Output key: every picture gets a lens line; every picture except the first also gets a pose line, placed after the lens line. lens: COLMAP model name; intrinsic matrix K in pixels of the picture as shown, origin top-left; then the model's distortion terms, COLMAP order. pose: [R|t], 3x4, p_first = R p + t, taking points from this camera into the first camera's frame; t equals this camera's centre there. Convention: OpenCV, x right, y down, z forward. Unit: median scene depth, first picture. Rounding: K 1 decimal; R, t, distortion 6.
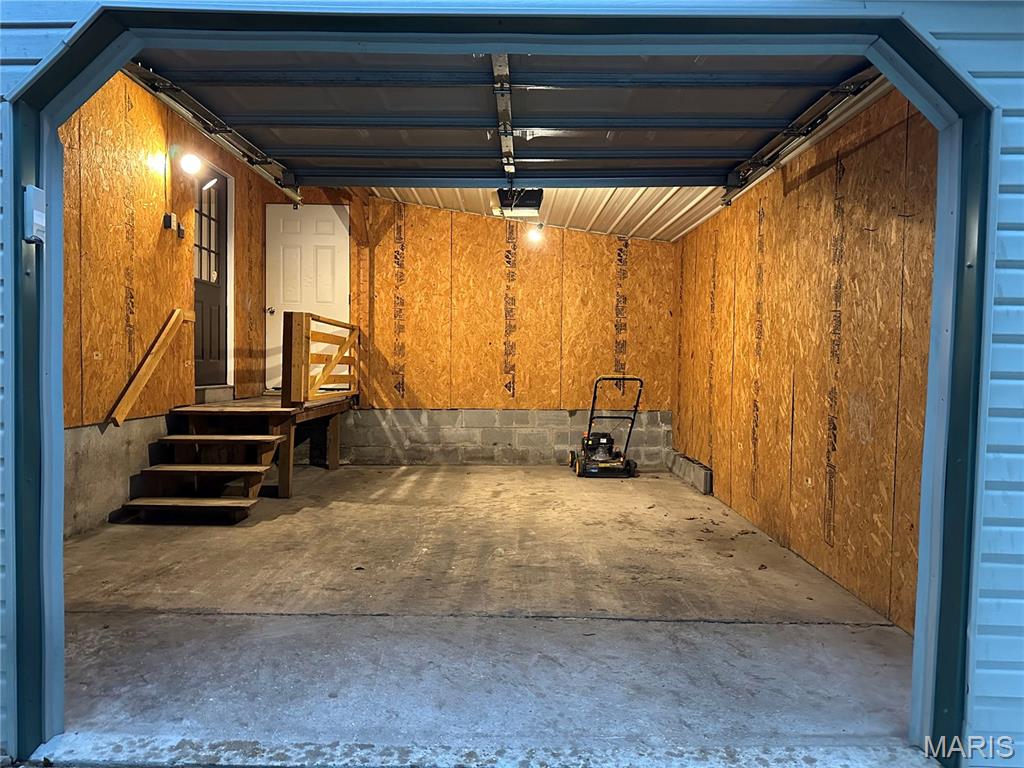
lens RADIAL K [[710.6, 0, 512.0], [0, 710.6, 384.0], [0, 0, 1]] dist [0.000852, 0.000197]
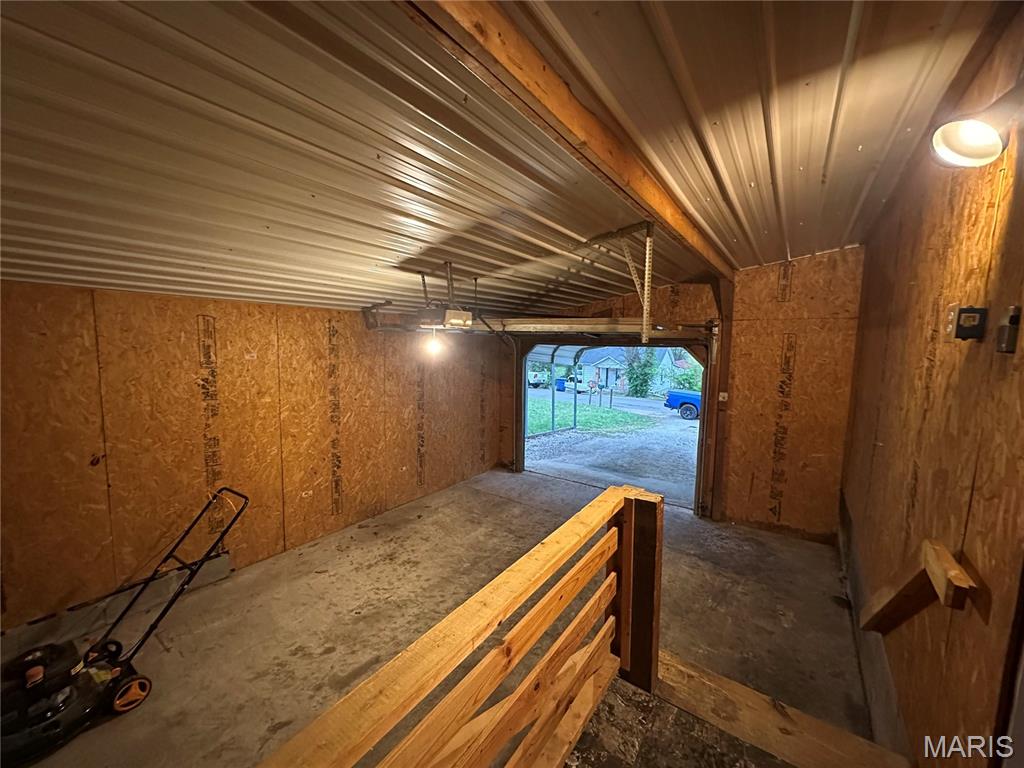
lens RADIAL K [[410.1, 0, 511.5], [0, 410.1, 382.5], [0, 0, 1]] dist [-0.000462, 0.000082]
pose [[-0.821446, -0.087037, 0.563605, -0.586166], [-0.007439, 0.989836, 0.142017, -0.330644], [-0.570238, 0.112467, -0.813745, 1.946444]]
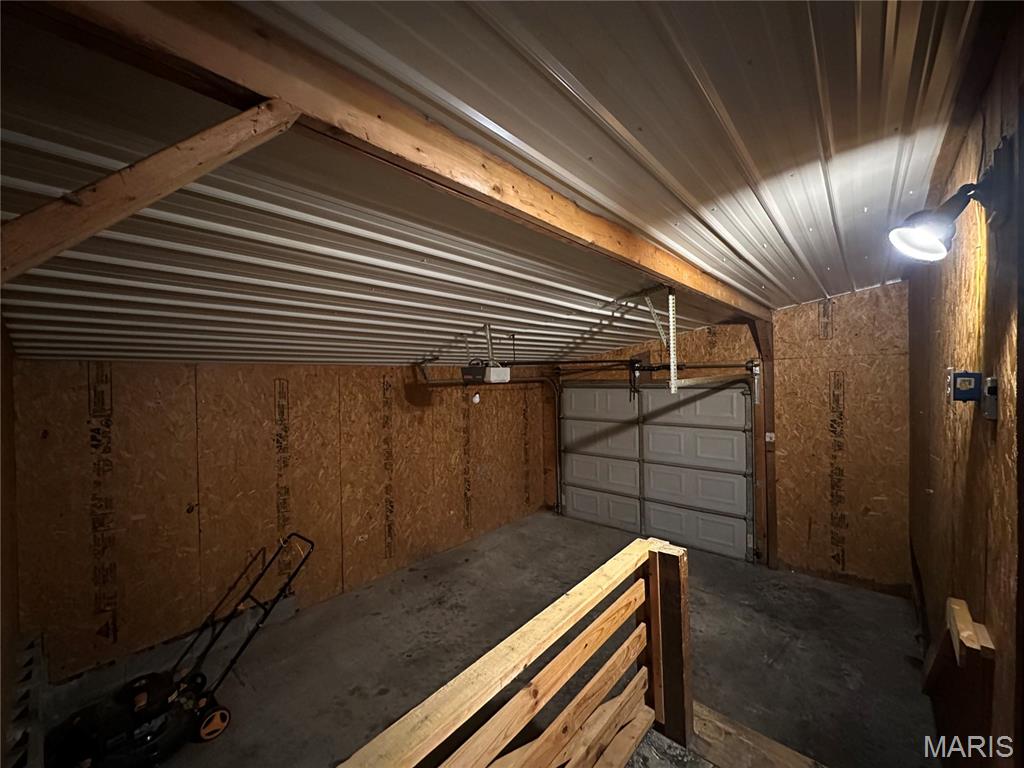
lens RADIAL K [[407.7, 0, 512.0], [0, 407.7, 384.0], [0, 0, 1]] dist [-0.002133, -0.000138]
pose [[-0.755770, -0.009858, 0.654763, -0.630205], [0.032772, 0.998064, 0.052854, -0.364604], [-0.654017, 0.061403, -0.753984, 1.975006]]
